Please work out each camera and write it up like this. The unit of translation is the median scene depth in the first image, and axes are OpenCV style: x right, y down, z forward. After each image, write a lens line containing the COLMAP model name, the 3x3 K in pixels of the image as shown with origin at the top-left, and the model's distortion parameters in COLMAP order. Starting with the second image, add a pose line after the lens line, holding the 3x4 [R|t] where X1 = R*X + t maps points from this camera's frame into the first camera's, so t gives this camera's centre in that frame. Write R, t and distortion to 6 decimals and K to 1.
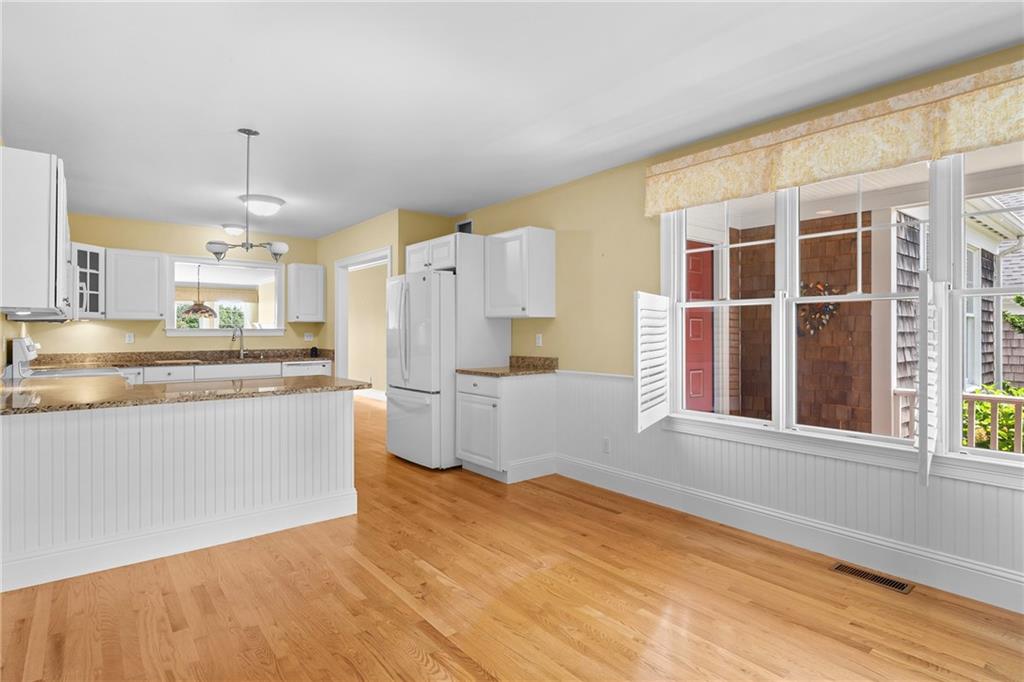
lens RADIAL K [[514.5, 0, 511.7], [0, 514.5, 324.9], [0, 0, 1]] dist [0.004935, -0.004469]
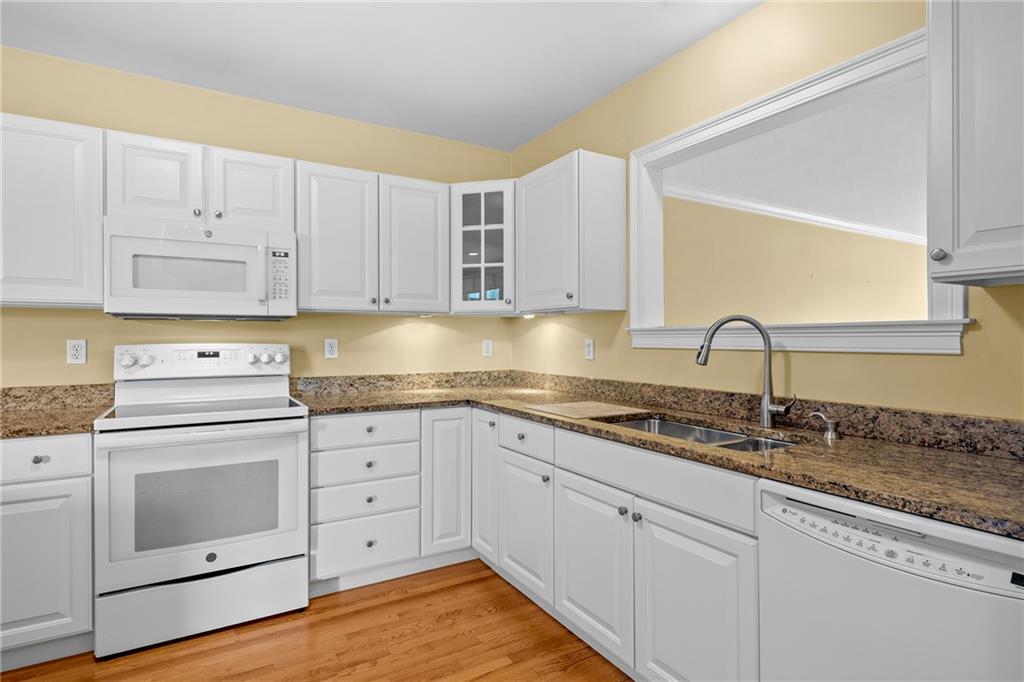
lens RADIAL K [[514.5, 0, 503.7], [0, 514.5, 340.9], [0, 0, 1]] dist [0.004935, -0.004469]
pose [[-0.153911, 0.002874, -0.988081, -0.264188], [0.013967, 0.999902, 0.000733, 0.018037], [0.987986, -0.013688, -0.153936, 1.082265]]
